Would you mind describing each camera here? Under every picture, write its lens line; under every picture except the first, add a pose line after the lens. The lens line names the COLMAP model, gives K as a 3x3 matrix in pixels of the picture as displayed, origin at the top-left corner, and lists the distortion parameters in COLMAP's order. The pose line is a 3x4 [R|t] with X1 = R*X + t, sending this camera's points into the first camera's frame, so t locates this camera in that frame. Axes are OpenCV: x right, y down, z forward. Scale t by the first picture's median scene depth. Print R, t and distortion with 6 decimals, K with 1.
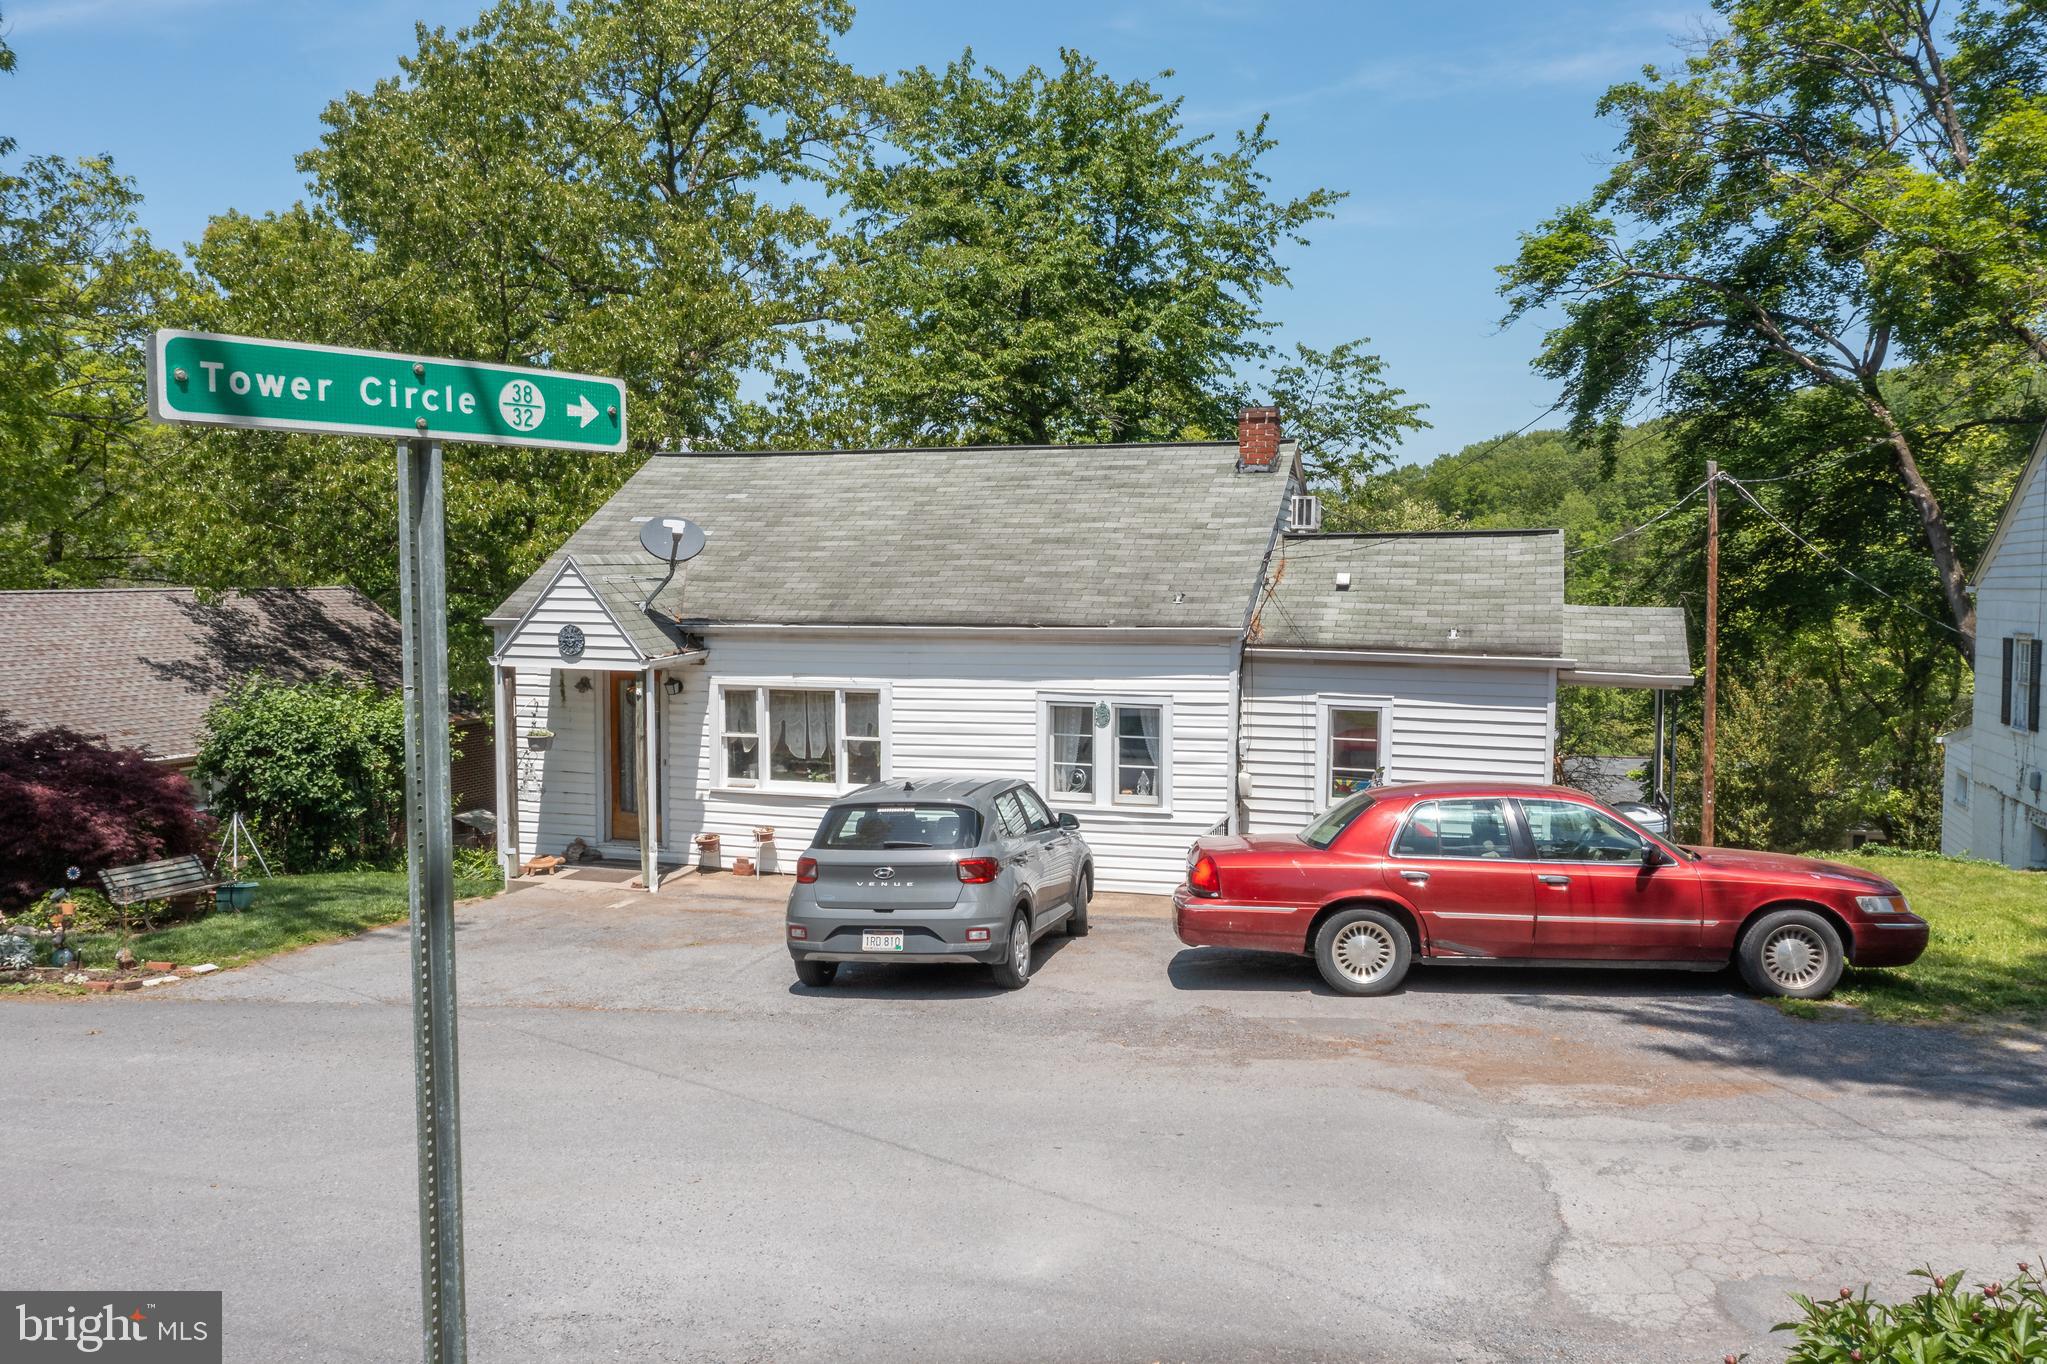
lens RADIAL K [[1607.8, 0, 1016.9], [0, 1607.8, 691.3], [0, 0, 1]] dist [-0.032187, 0.023465]
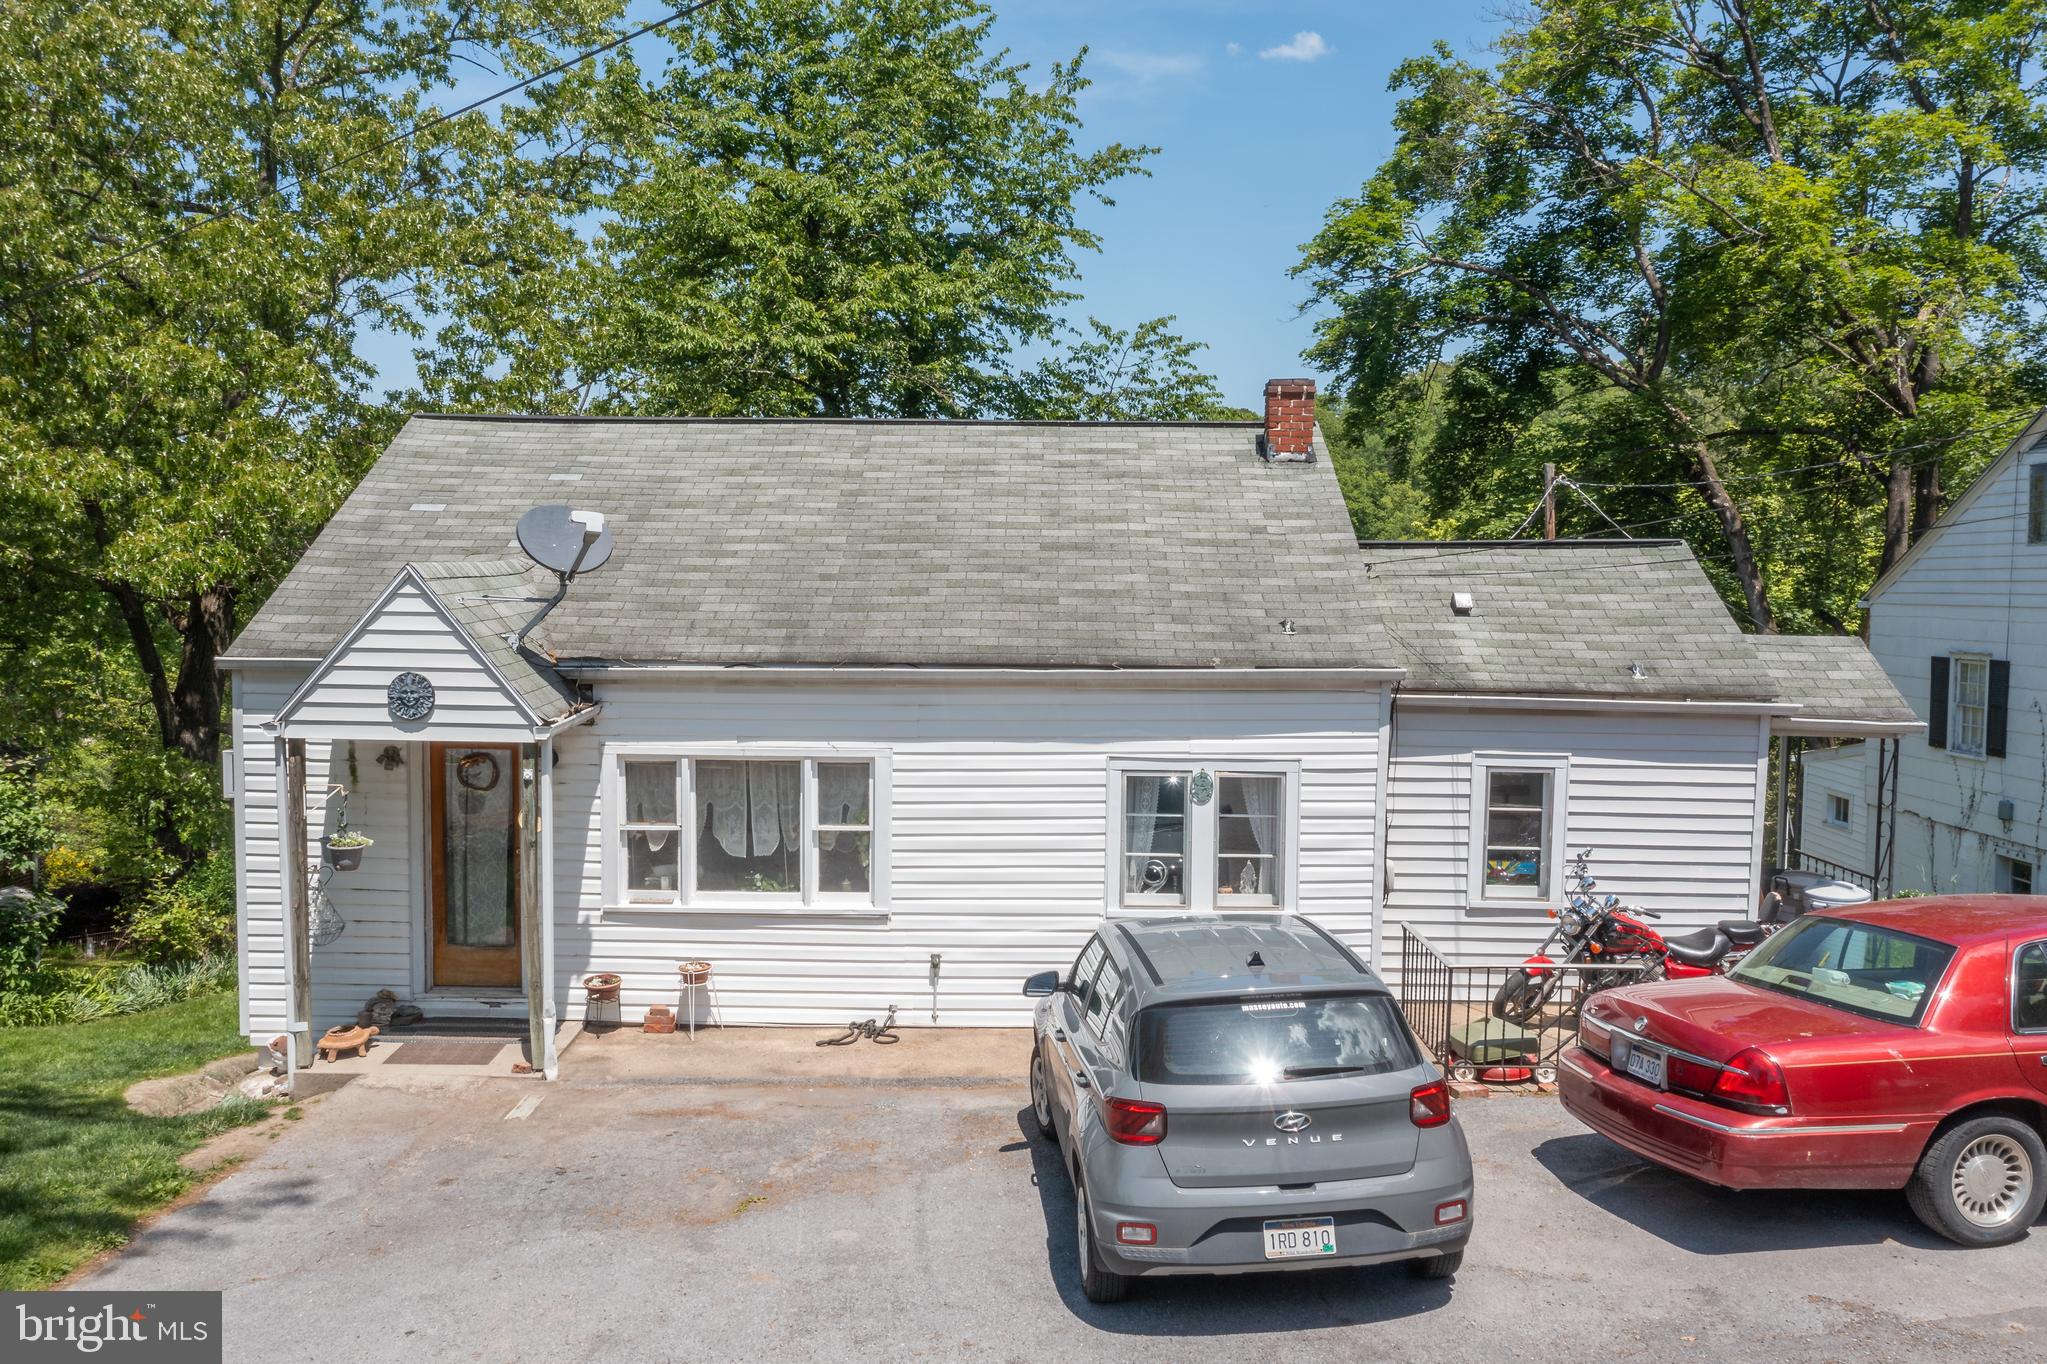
lens RADIAL K [[1607.8, 0, 1021.3], [0, 1607.8, 695.6], [0, 0, 1]] dist [-0.032187, 0.023465]
pose [[0.952938, -0.017315, 0.302669, -0.230191], [0.015379, 0.999843, 0.008778, -0.032623], [-0.302774, -0.003710, 0.953055, 0.305979]]
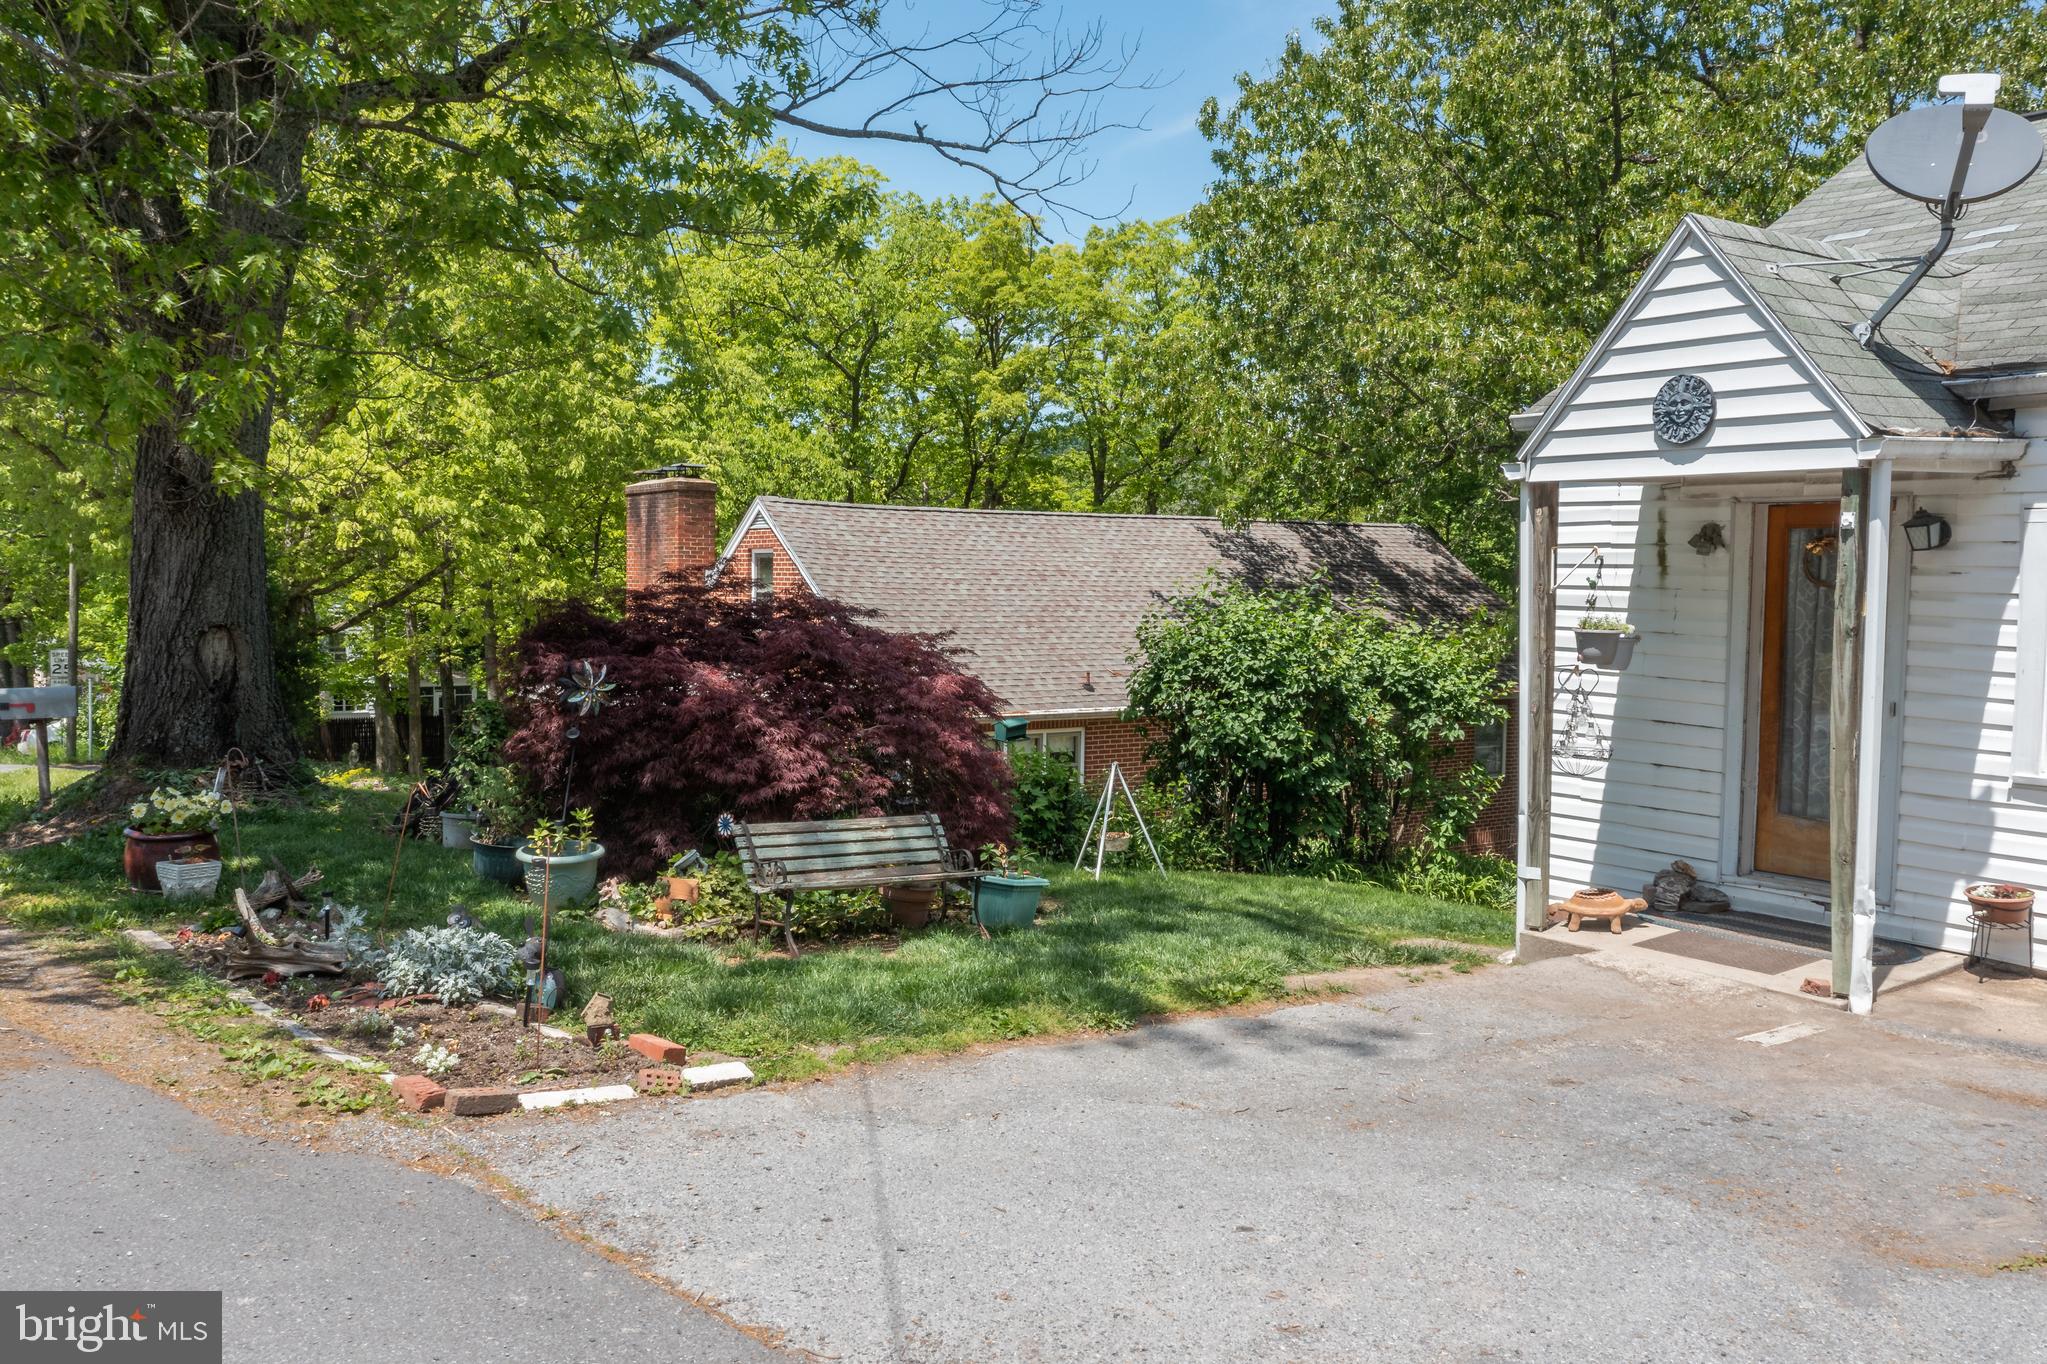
lens RADIAL K [[1607.8, 0, 1024.7], [0, 1607.8, 682.2], [0, 0, 1]] dist [-0.032187, 0.023465]
pose [[0.784665, 0.040184, -0.618616, -0.139908], [-0.049109, 0.998790, 0.002588, 0.048775], [0.617972, 0.028348, 0.785689, 0.525193]]
